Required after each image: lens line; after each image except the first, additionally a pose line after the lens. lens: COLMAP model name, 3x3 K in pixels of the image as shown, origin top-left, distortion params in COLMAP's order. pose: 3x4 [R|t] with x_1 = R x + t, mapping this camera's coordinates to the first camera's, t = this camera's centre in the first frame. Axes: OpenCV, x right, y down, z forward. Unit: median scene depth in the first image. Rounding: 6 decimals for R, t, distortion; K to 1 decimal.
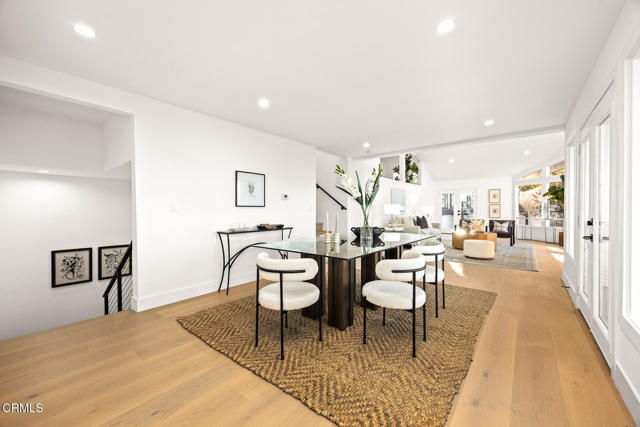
lens RADIAL K [[251.0, 0, 328.0], [0, 251.0, 215.7], [0, 0, 1]] dist [0.000307, 0.000033]
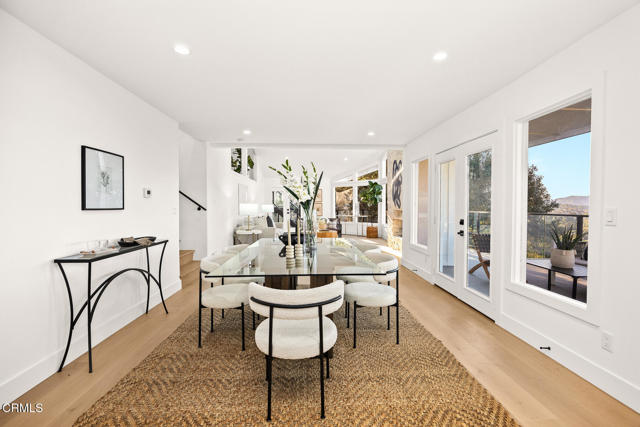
lens RADIAL K [[288.7, 0, 320.0], [0, 288.7, 213.5], [0, 0, 1]] dist [-0.019718, -0.000212]
pose [[0.751447, -0.013282, 0.659659, -0.353183], [0.012205, 0.999906, 0.006229, -0.023860], [-0.659680, 0.003370, 0.751539, 0.166840]]
